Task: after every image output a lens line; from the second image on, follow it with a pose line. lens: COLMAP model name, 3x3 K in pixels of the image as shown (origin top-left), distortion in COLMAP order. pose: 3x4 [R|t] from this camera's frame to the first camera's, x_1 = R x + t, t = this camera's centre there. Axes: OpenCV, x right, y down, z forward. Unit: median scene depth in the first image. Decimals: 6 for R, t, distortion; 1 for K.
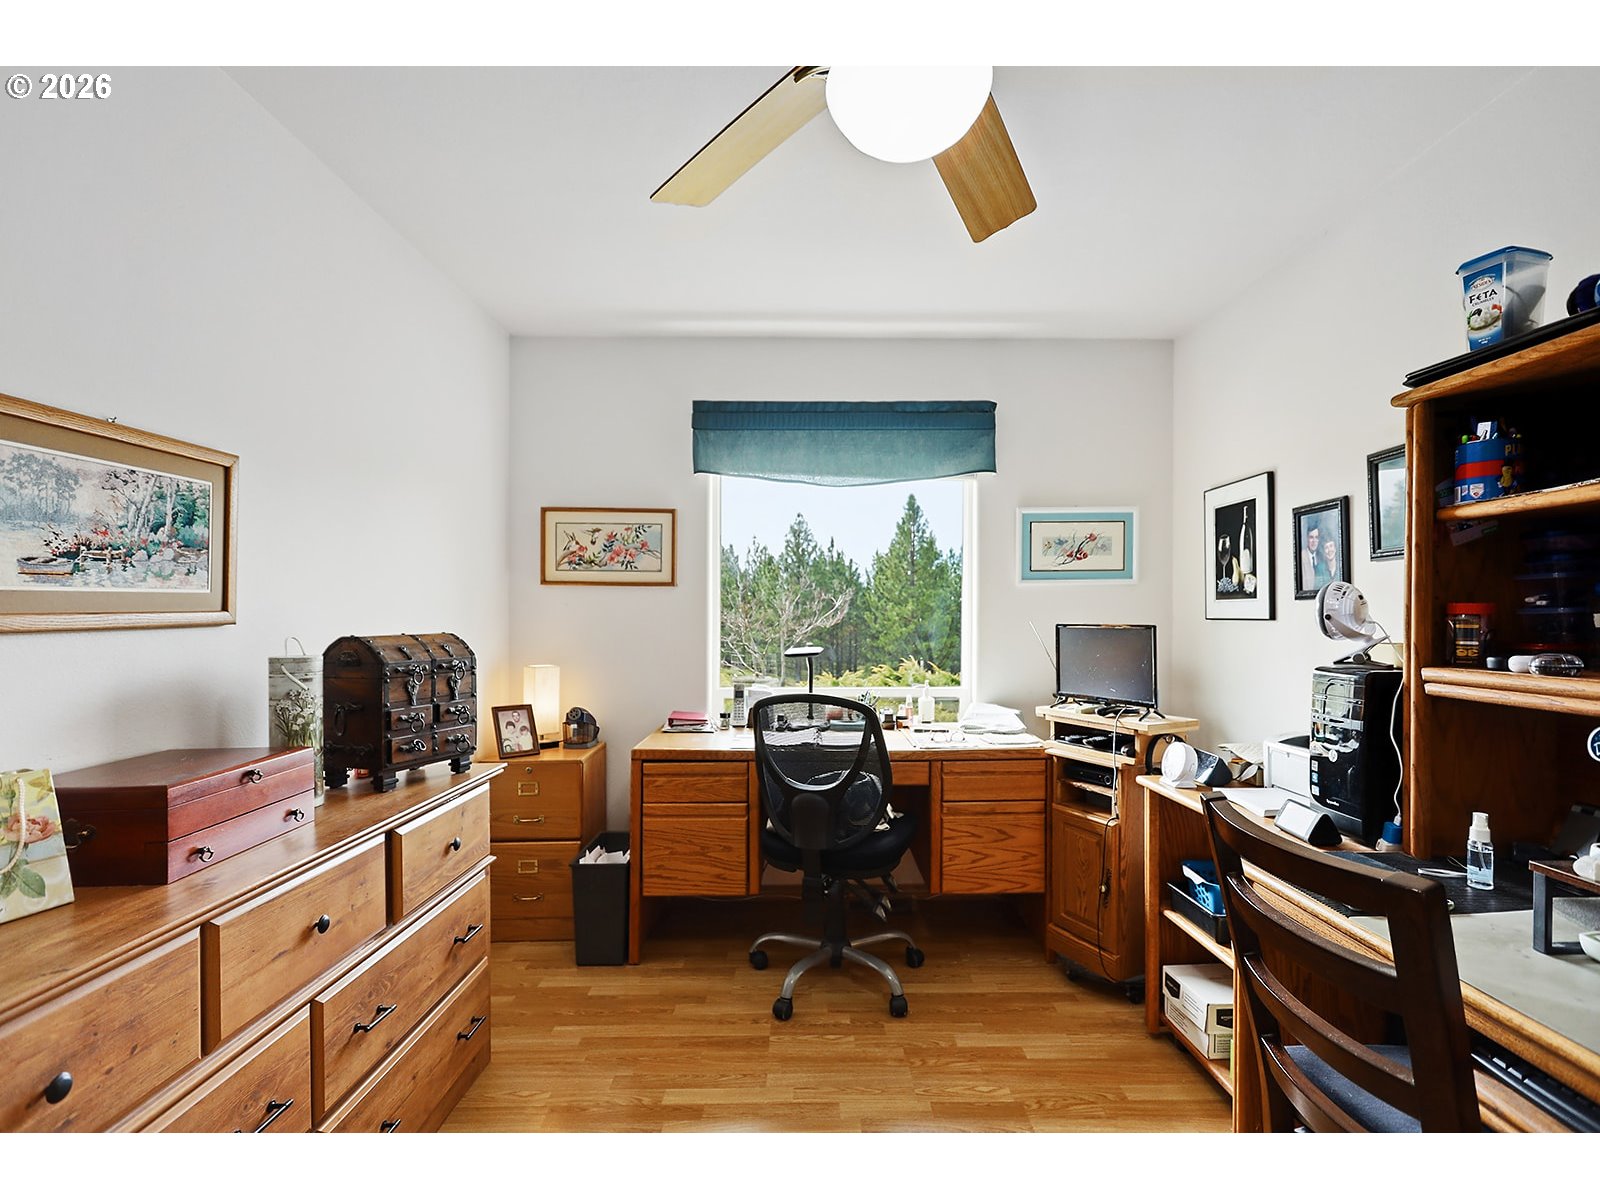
lens RADIAL K [[756.8, 0, 819.6], [0, 756.8, 612.8], [0, 0, 1]] dist [-0.002848, 0.004028]
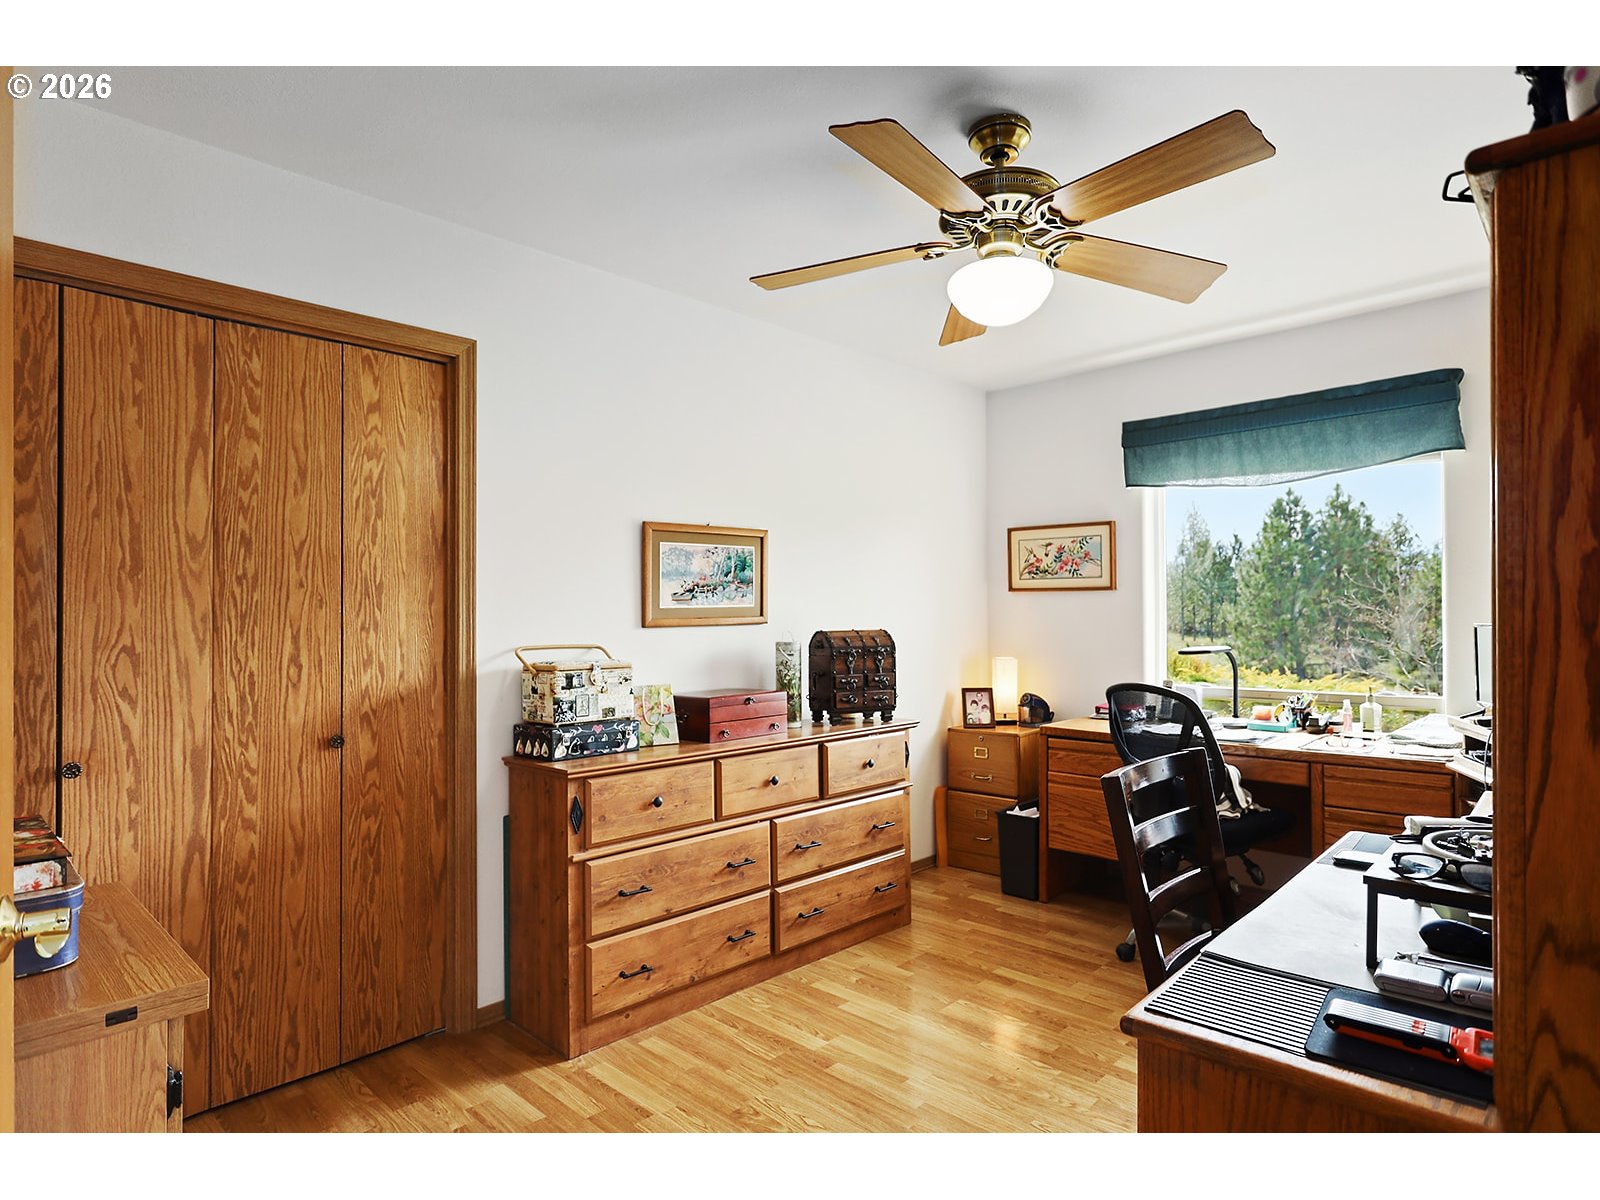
lens RADIAL K [[756.8, 0, 819.6], [0, 756.8, 612.8], [0, 0, 1]] dist [-0.002848, 0.004028]
pose [[0.738615, -0.010516, -0.674046, 0.348015], [0.009444, 0.999942, -0.005252, 0.000079], [0.674062, -0.002486, 0.738671, -0.160168]]
